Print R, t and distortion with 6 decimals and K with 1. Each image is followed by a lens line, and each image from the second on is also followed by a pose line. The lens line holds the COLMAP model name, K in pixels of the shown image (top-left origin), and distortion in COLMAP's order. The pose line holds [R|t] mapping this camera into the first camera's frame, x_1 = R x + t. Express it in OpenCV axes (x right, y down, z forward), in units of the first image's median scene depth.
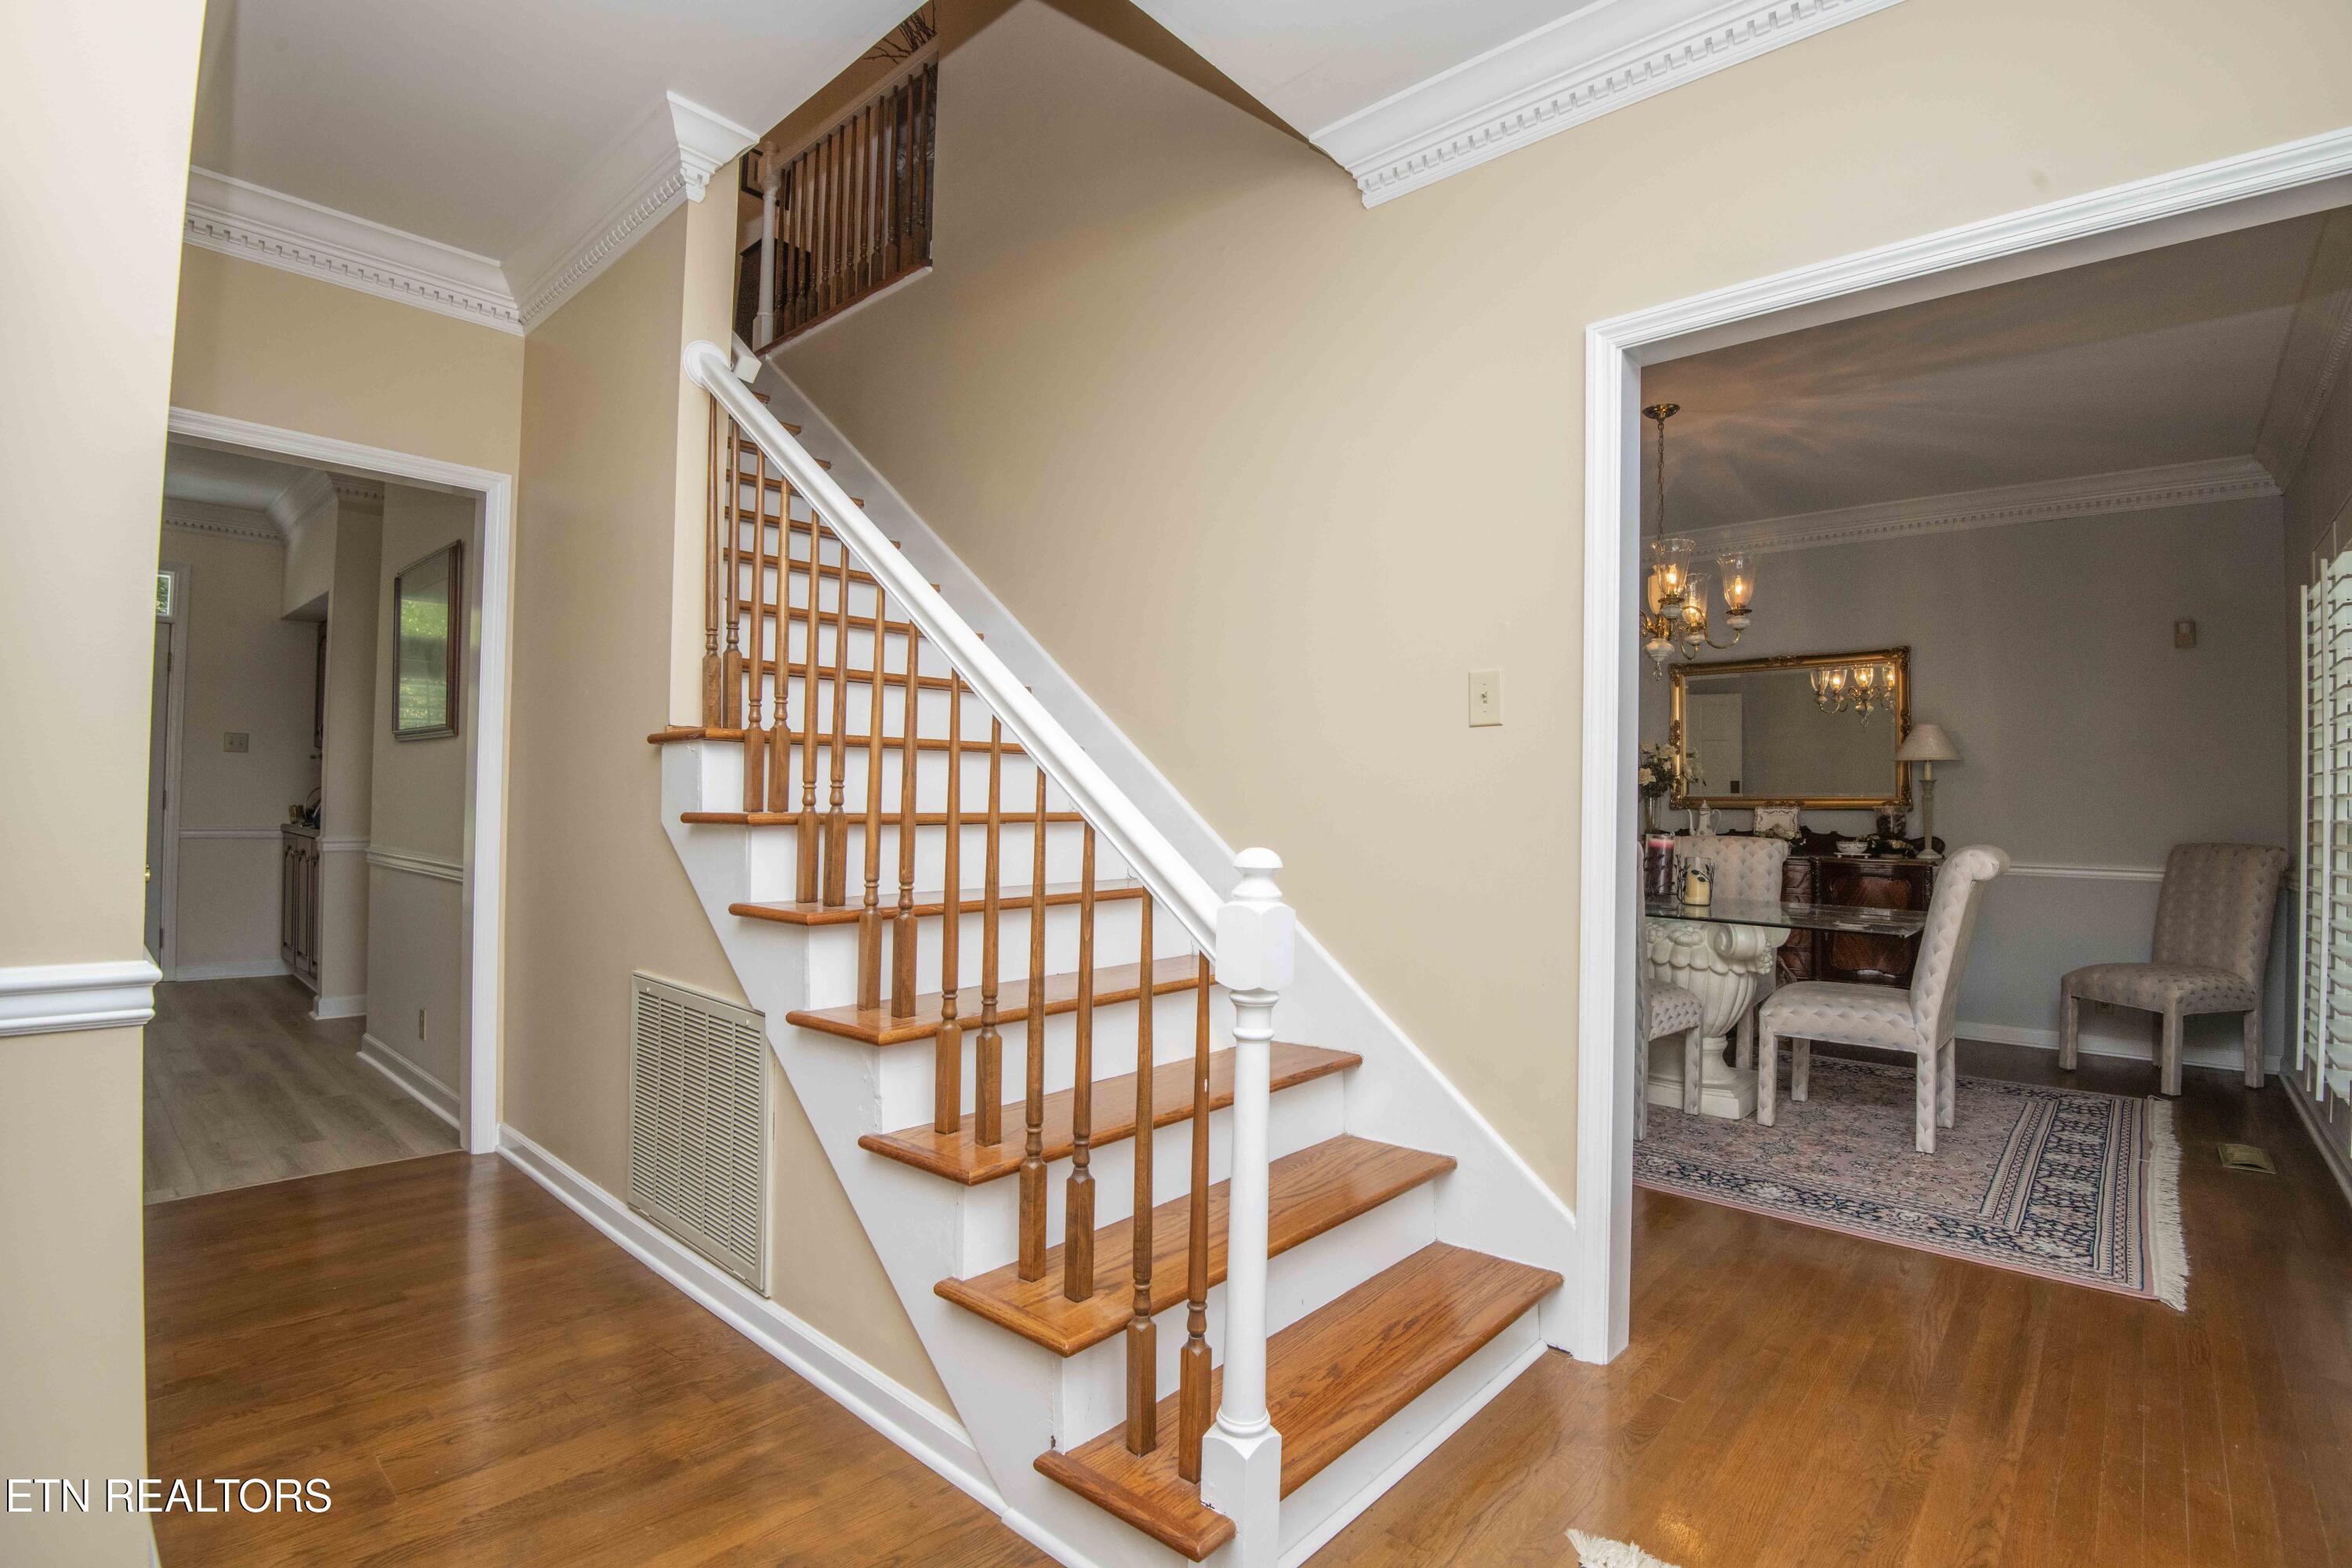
lens RADIAL K [[1087.3, 0, 1192.4], [0, 1087.3, 780.9], [0, 0, 1]] dist [-0.034068, -0.005941]
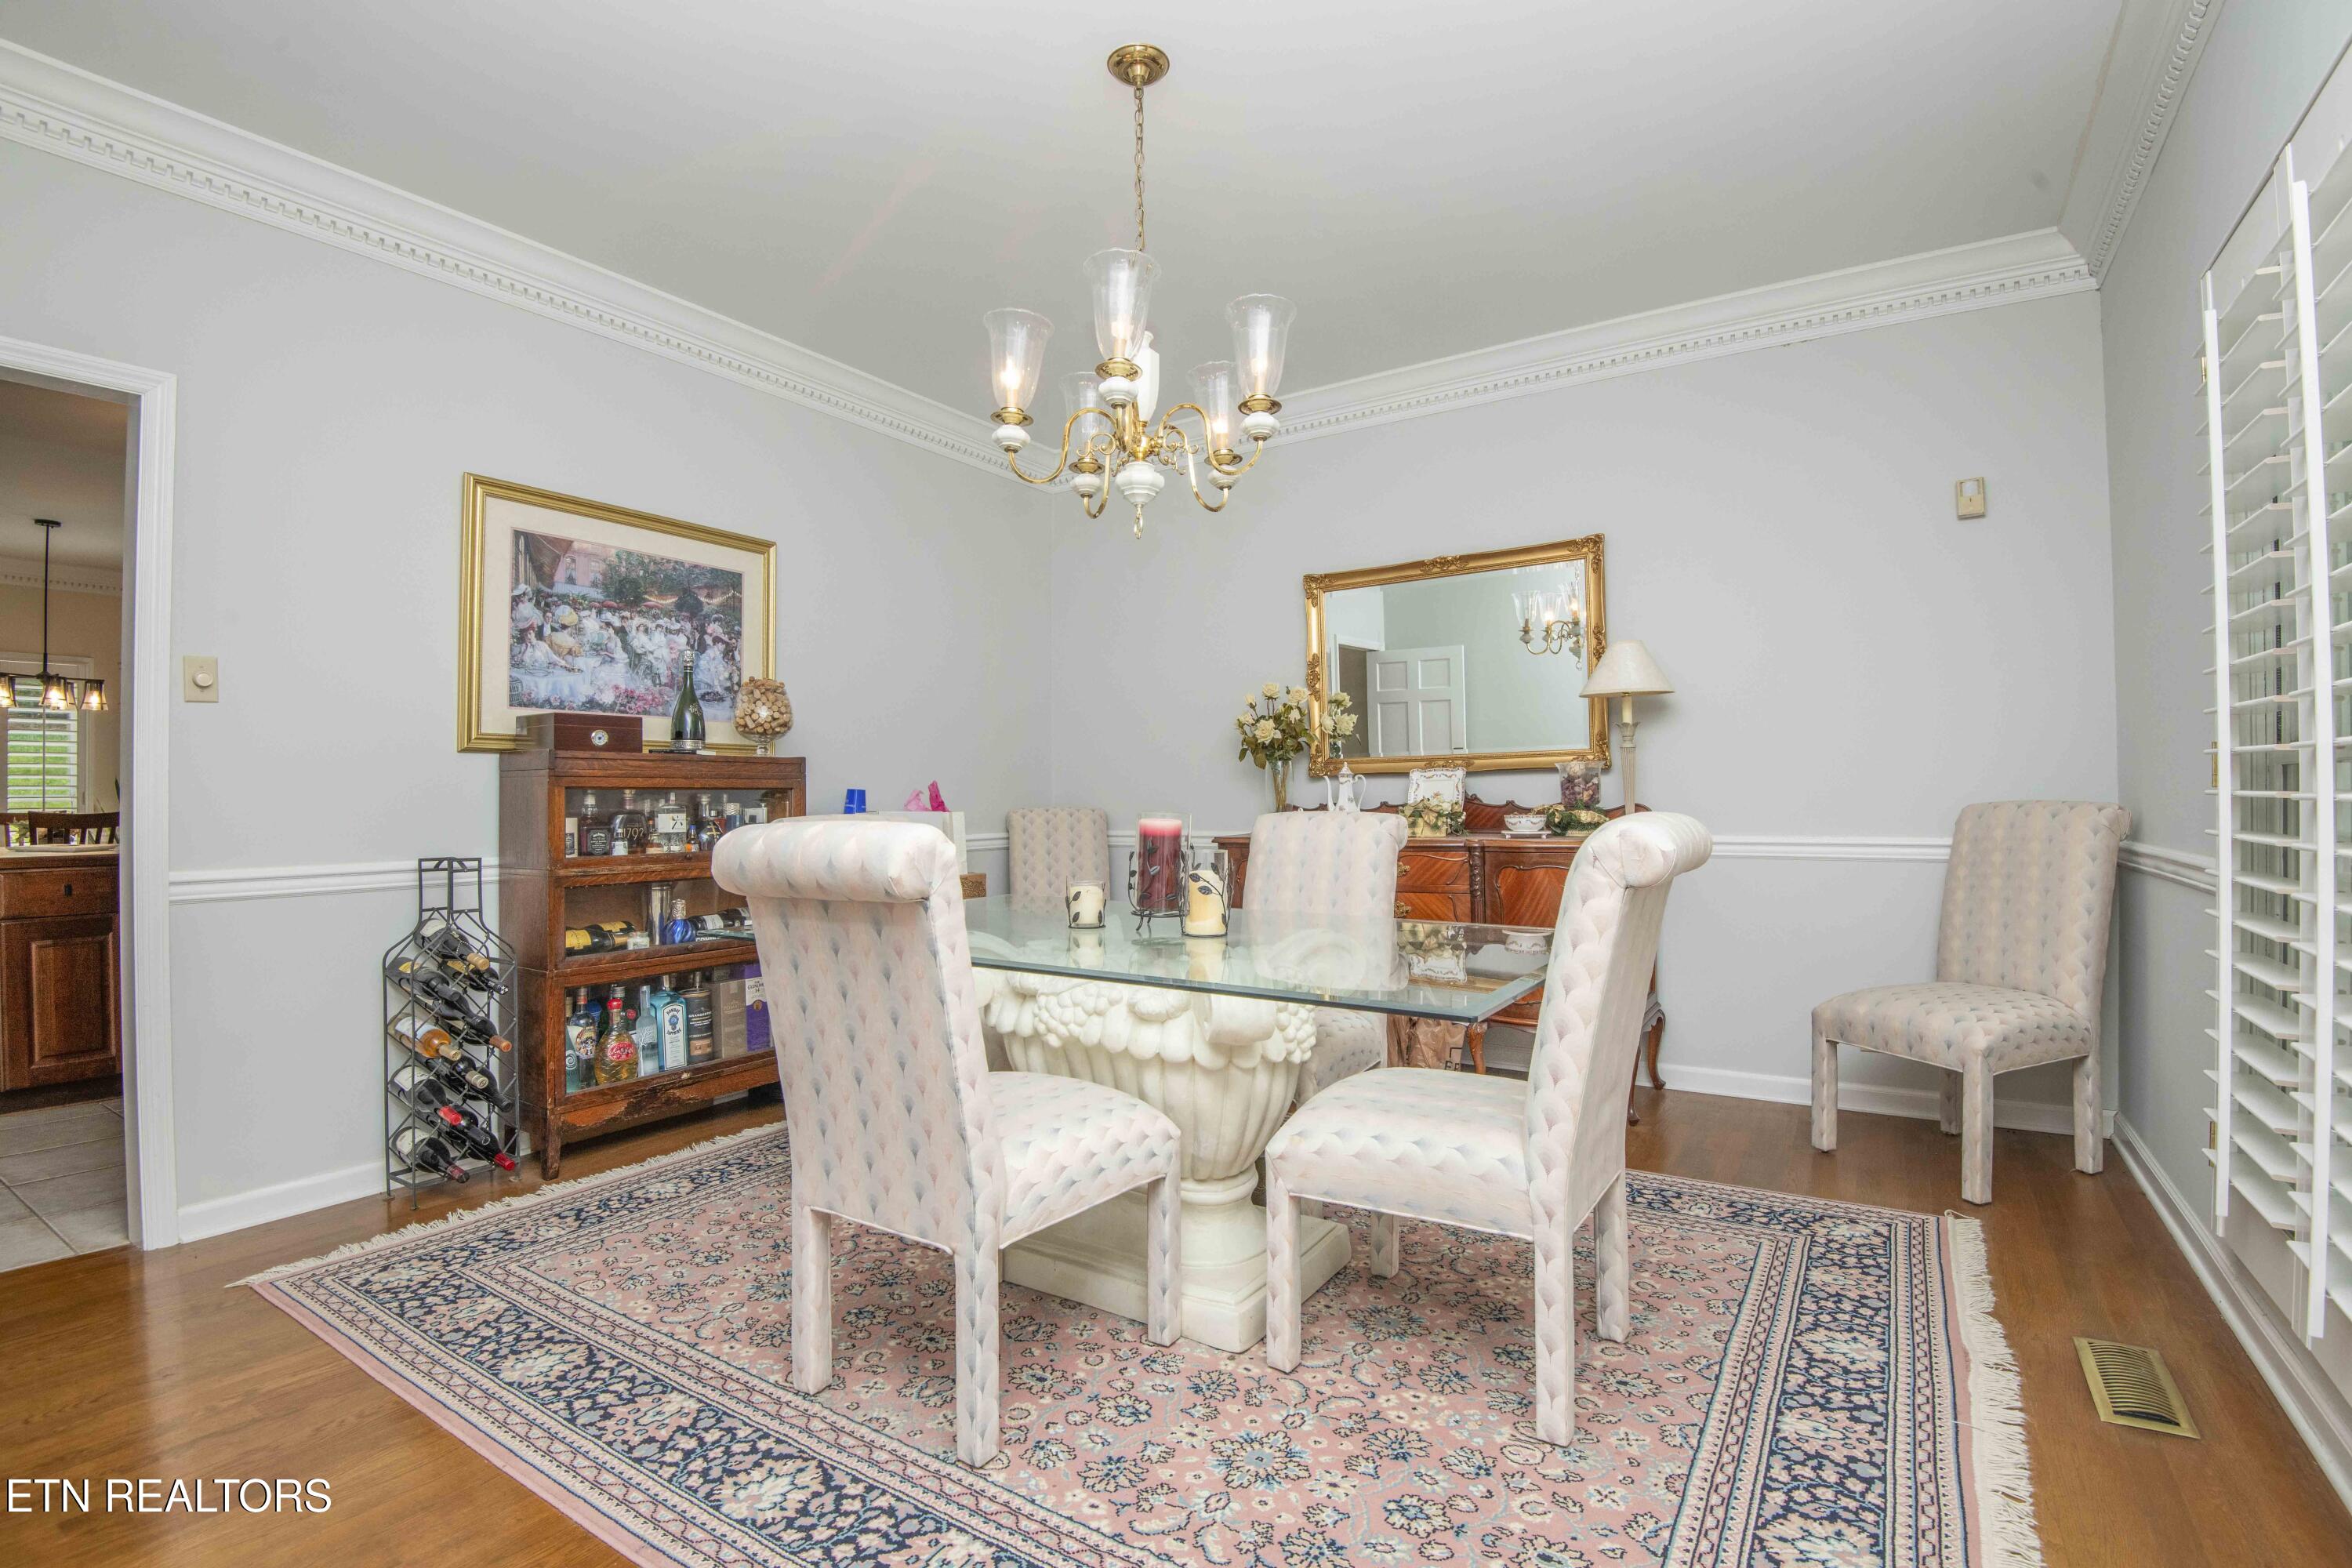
lens RADIAL K [[1093.5, 0, 1176.0], [0, 1093.5, 784.0], [0, 0, 1]] dist [-0.018775, -0.020197]
pose [[0.987676, -0.027134, 0.154146, 0.335491], [0.025554, 0.999599, 0.012217, 0.026717], [-0.154415, -0.008127, 0.987973, 0.402779]]
